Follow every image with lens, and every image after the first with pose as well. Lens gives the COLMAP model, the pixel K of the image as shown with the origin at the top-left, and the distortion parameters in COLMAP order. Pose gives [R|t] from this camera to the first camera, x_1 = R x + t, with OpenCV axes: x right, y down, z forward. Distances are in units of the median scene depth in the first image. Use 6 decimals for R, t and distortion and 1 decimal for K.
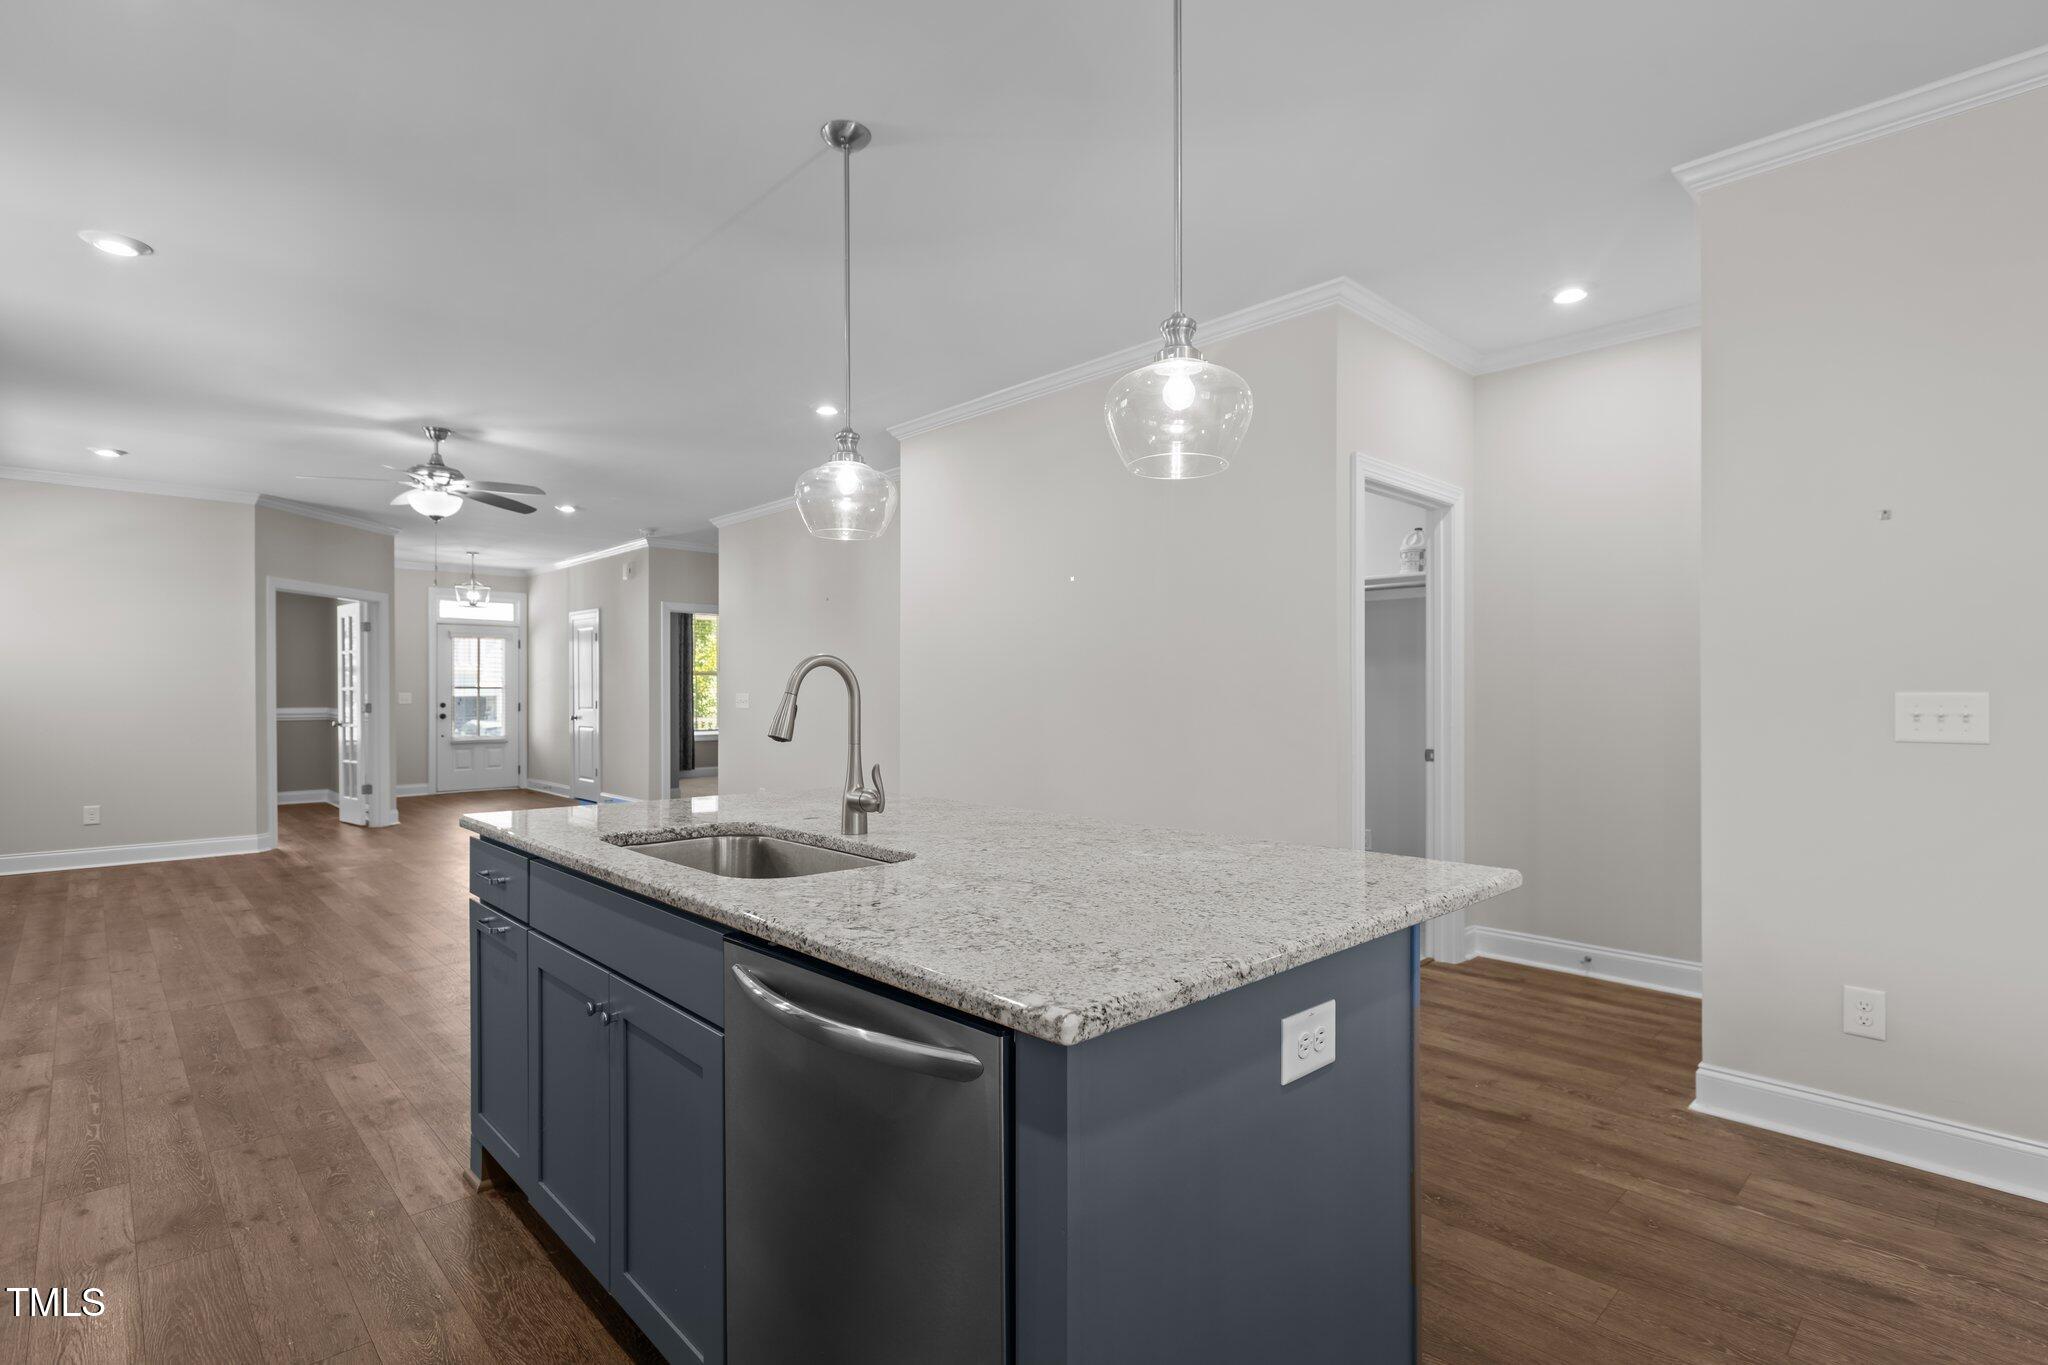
lens RADIAL K [[989.9, 0, 1024.0], [0, 989.9, 682.5], [0, 0, 1]] dist [0.001291, 0.000299]
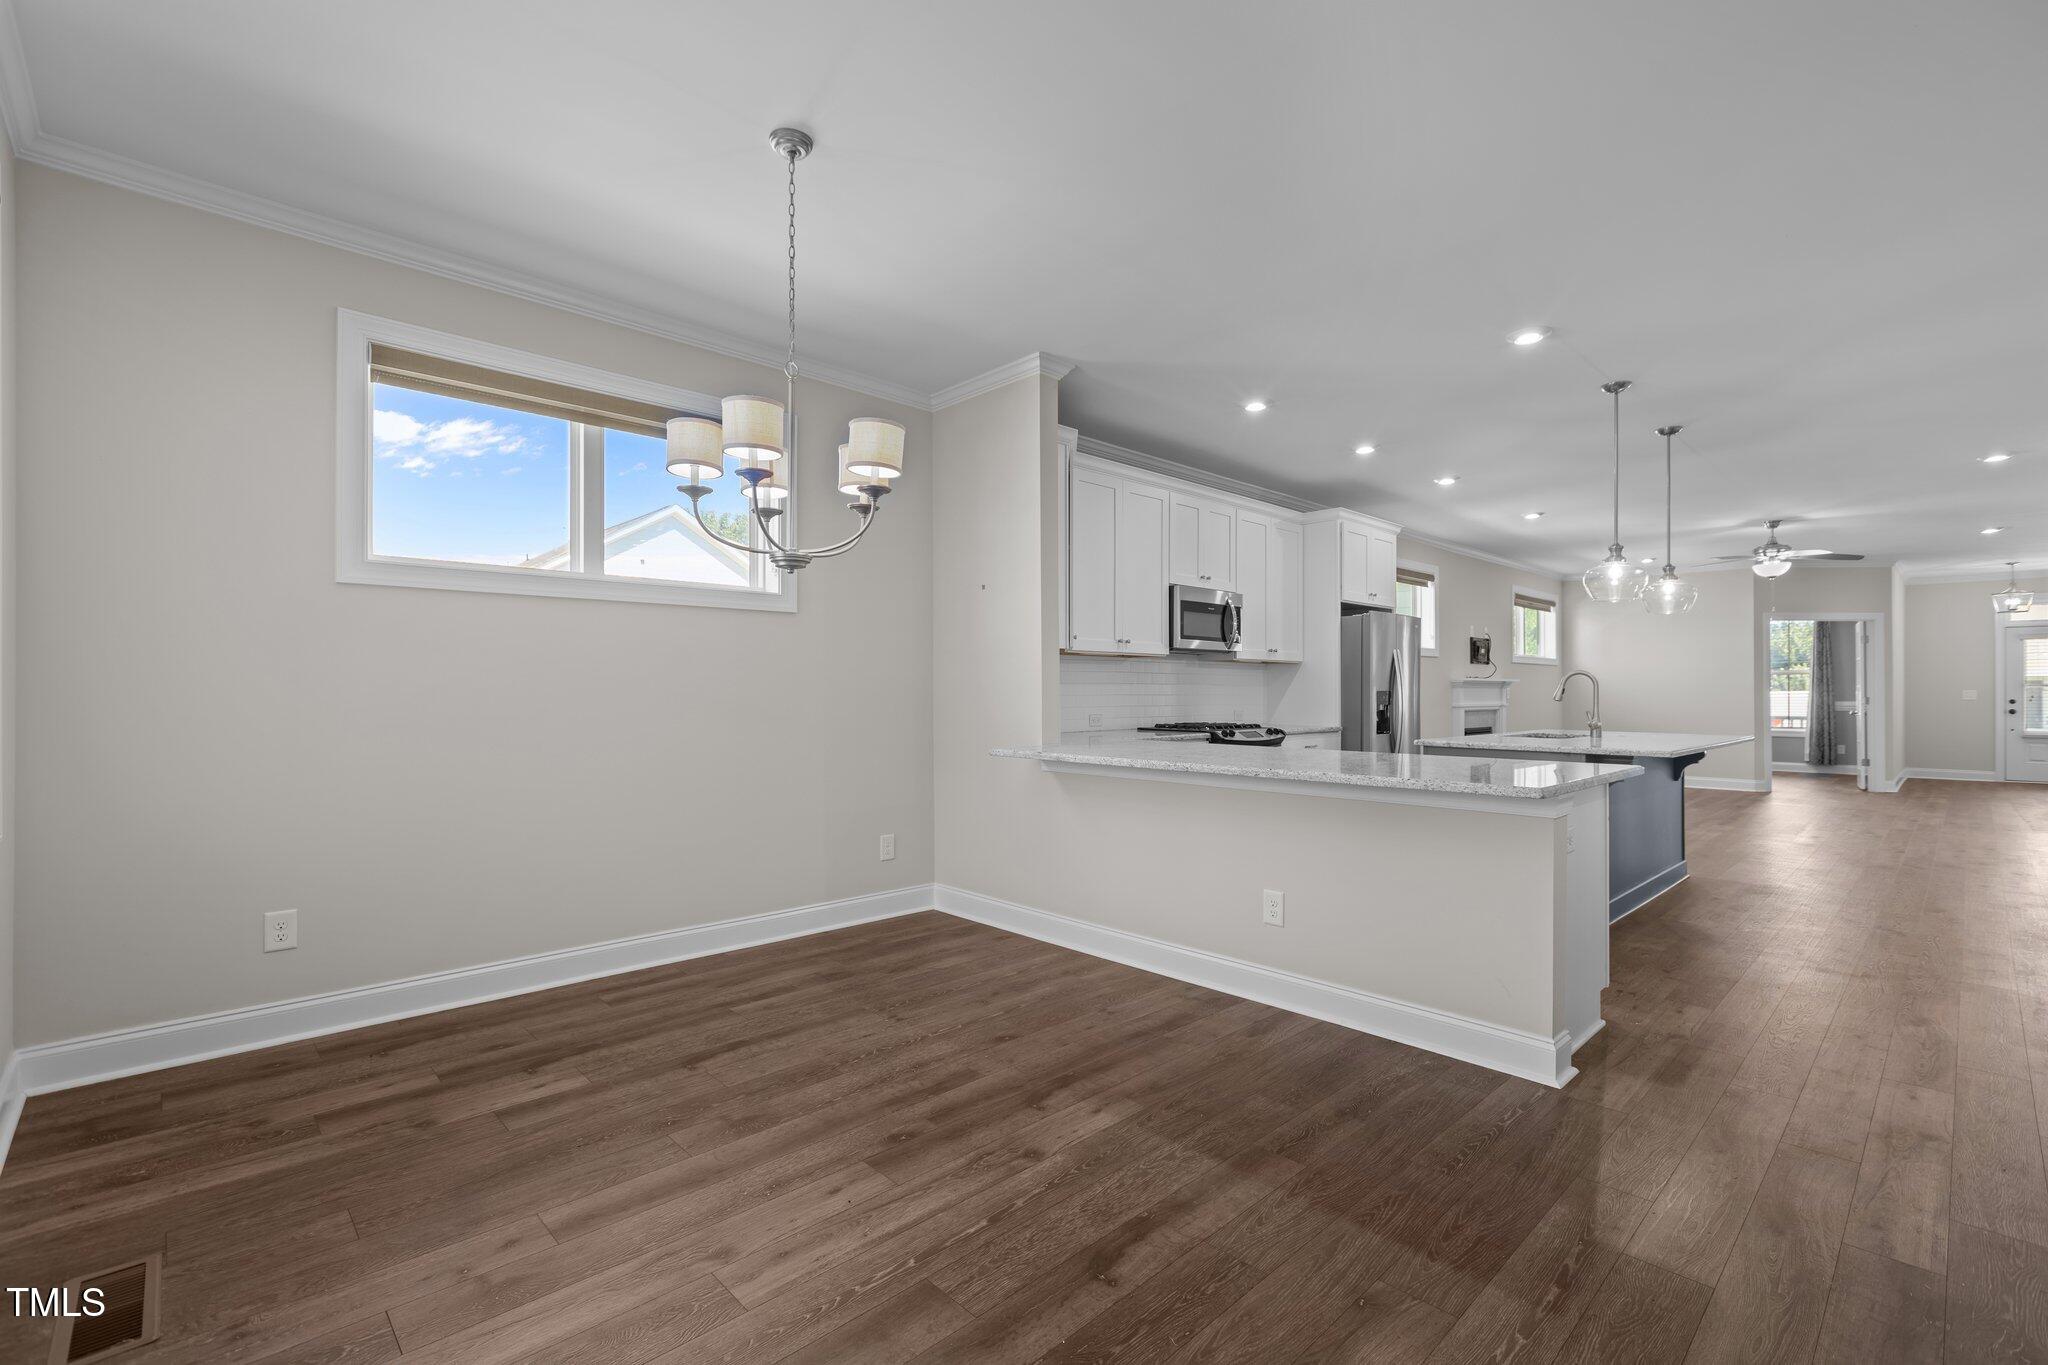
lens RADIAL K [[906.9, 0, 1015.5], [0, 906.9, 685.9], [0, 0, 1]] dist [0.001370, -0.000230]
pose [[-0.001871, -0.003297, -0.999993, 0.541551], [0.005217, 0.999981, -0.003307, 0.003875], [0.999985, -0.005223, -0.001853, -0.132480]]
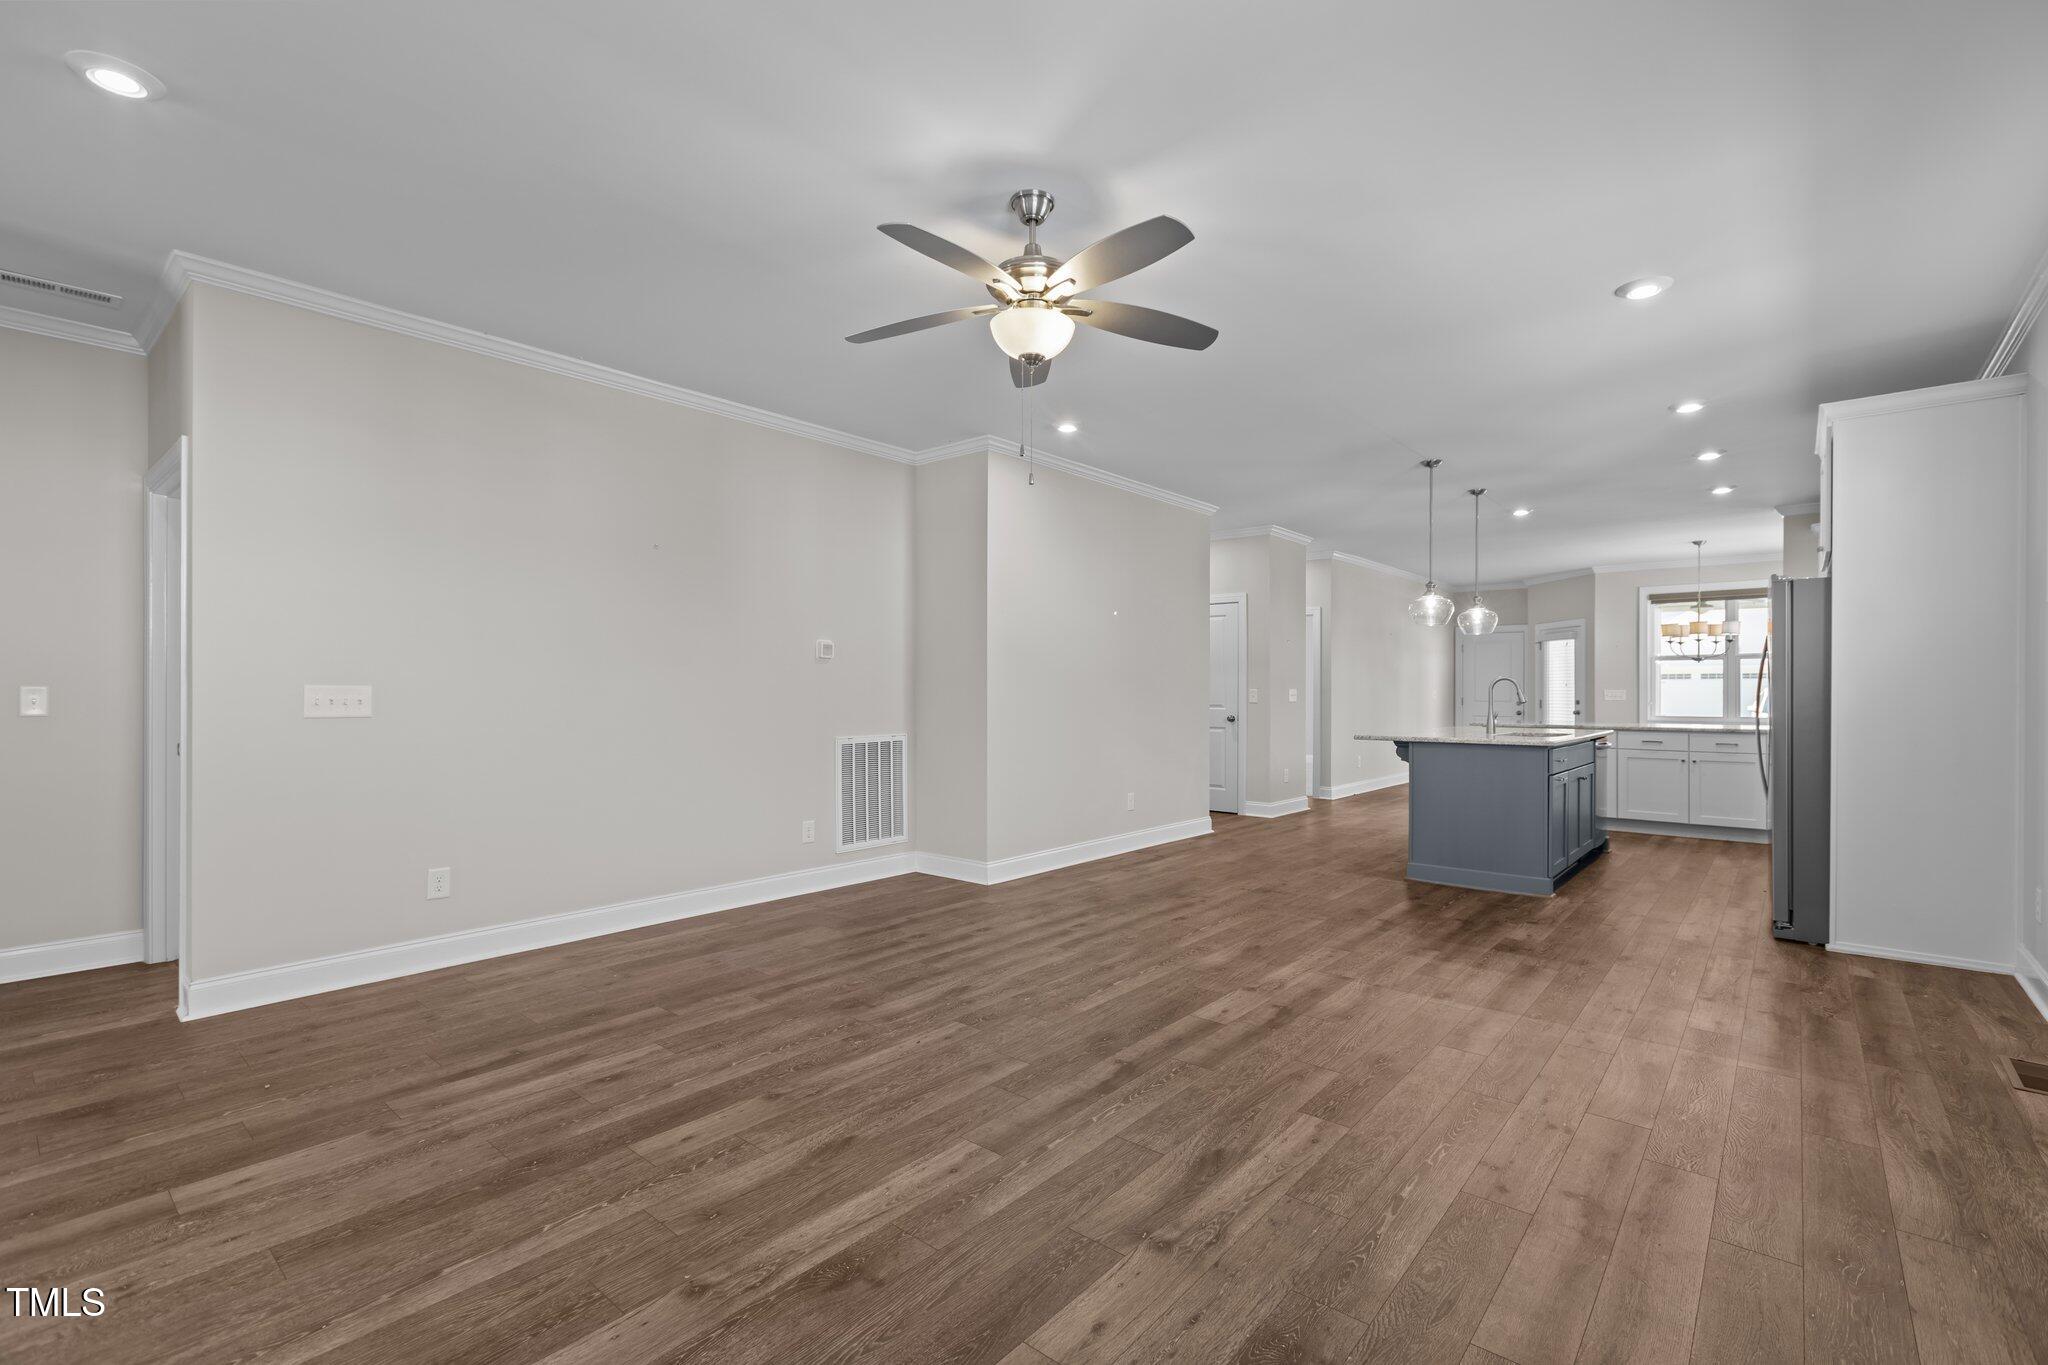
lens RADIAL K [[910.4, 0, 1025.9], [0, 910.4, 688.2], [0, 0, 1]] dist [-0.000683, -0.000009]
pose [[-0.109021, 0.005583, 0.994024, -0.682230], [-0.010731, 0.999919, -0.006793, 0.011309], [-0.993981, -0.011407, -0.108953, 0.661337]]
